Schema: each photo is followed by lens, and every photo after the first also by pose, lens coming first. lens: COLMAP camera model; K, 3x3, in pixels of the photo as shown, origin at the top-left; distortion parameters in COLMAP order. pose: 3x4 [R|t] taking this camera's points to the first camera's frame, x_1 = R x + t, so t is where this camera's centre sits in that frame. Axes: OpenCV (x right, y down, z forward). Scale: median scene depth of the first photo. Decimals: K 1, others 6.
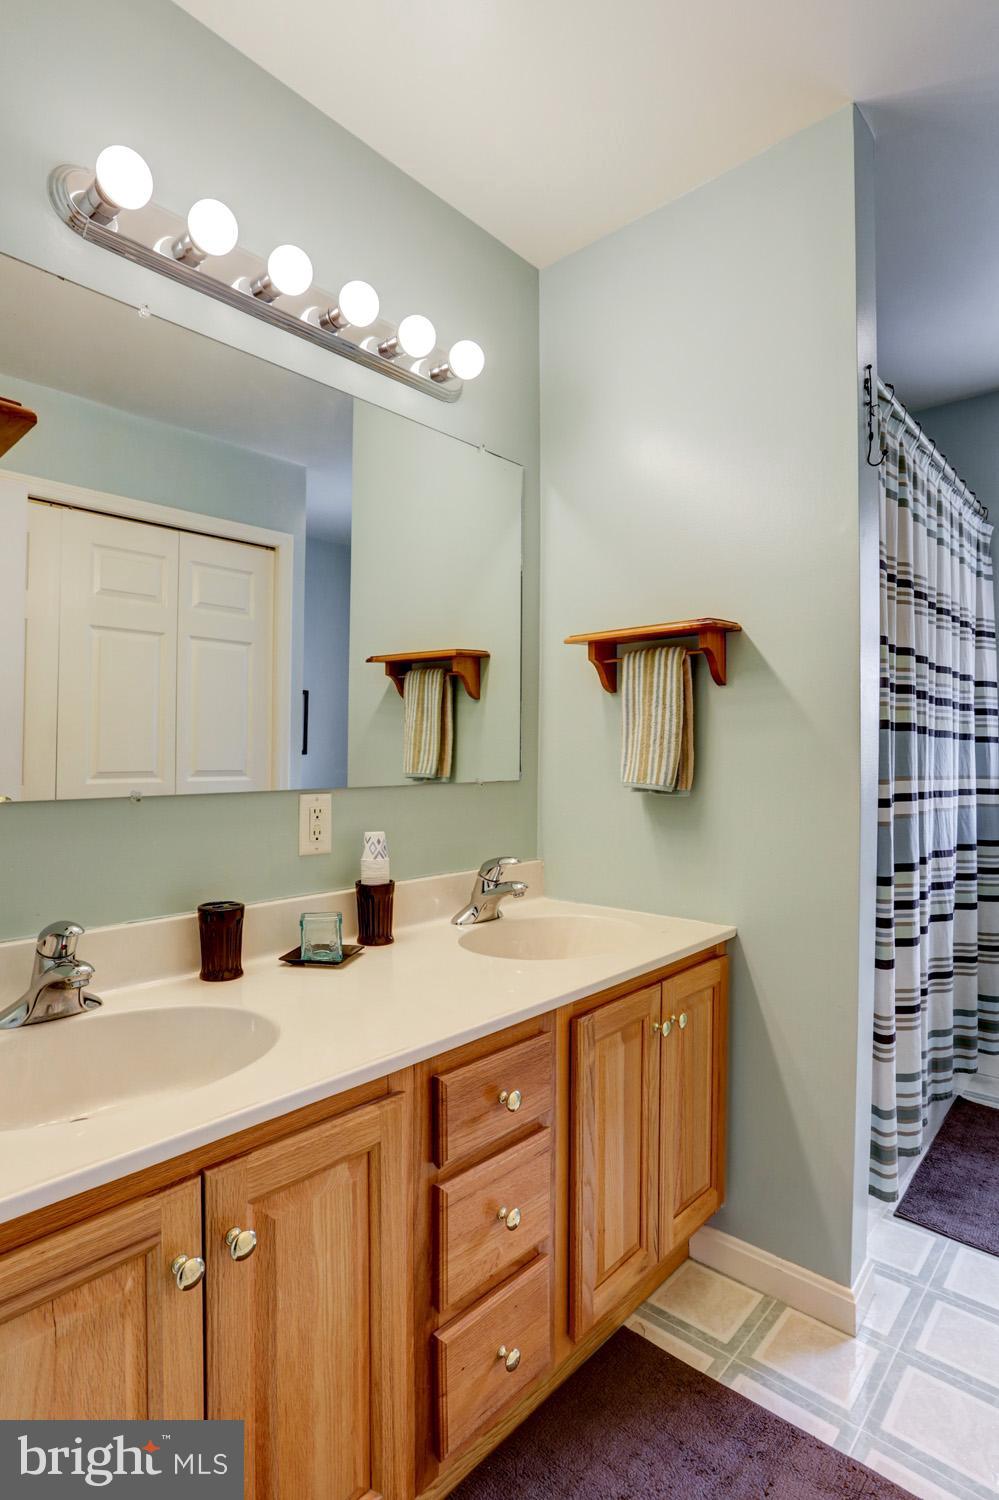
lens RADIAL K [[798.1, 0, 540.9], [0, 798.1, 747.6], [0, 0, 1]] dist [-0.050498, 0.014265]
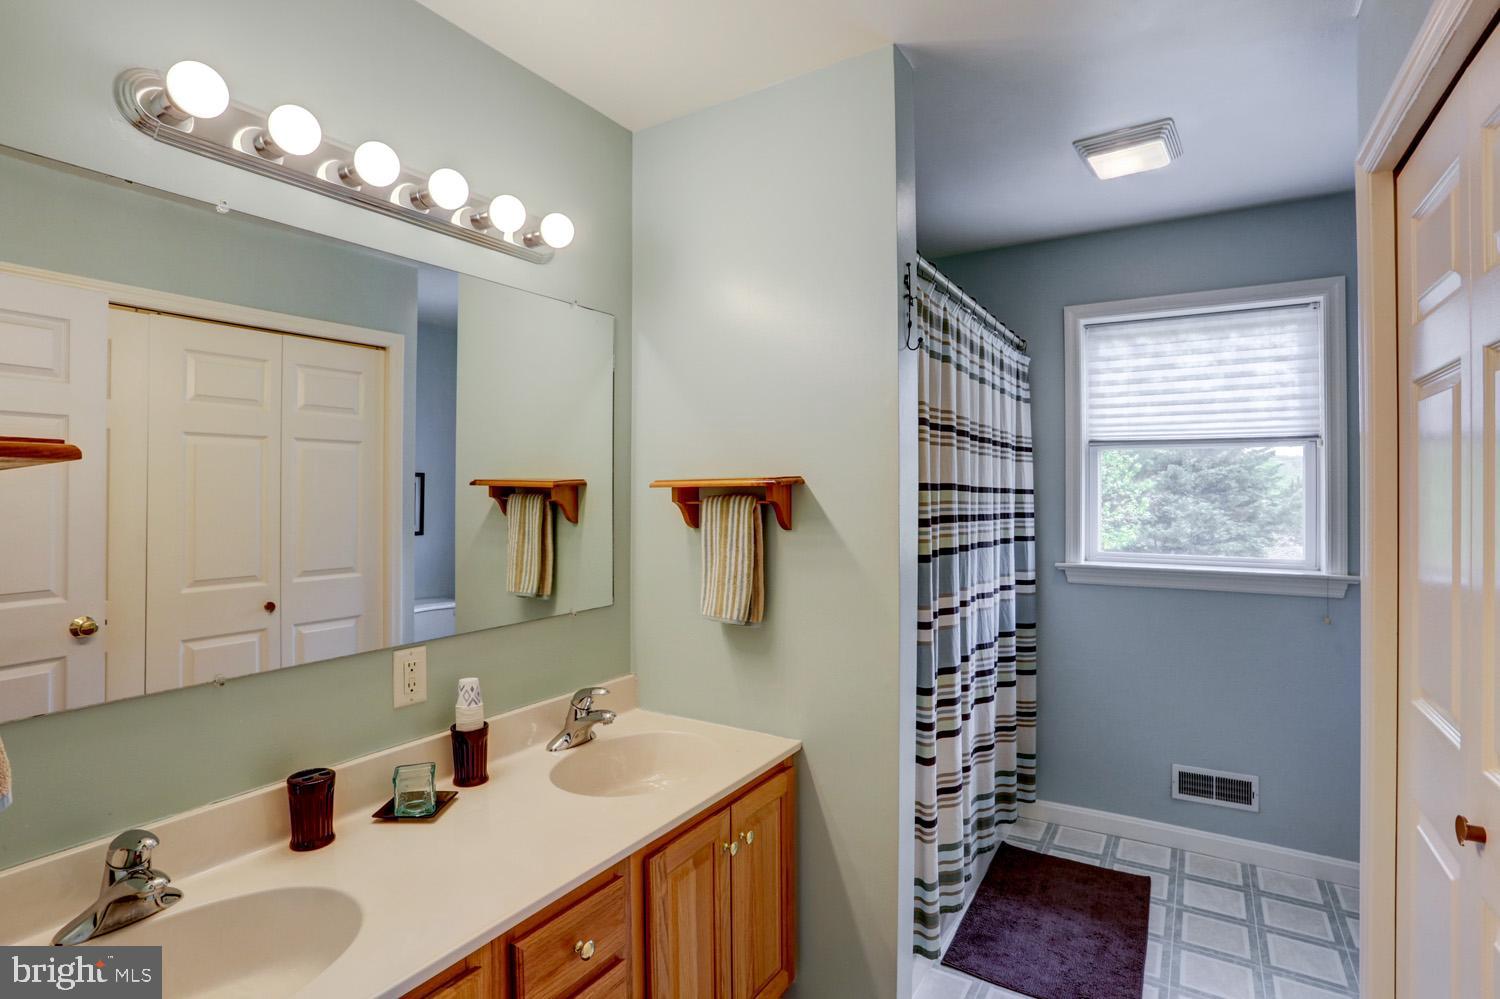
lens RADIAL K [[738.4, 0, 800.6], [0, 738.4, 492.0], [0, 0, 1]] dist [-0.069936, 0.026935]
pose [[0.983373, -0.006963, 0.181463, 0.052282], [0.007227, 0.999974, -0.000795, -0.130558], [-0.181452, 0.002093, 0.983397, -0.046045]]
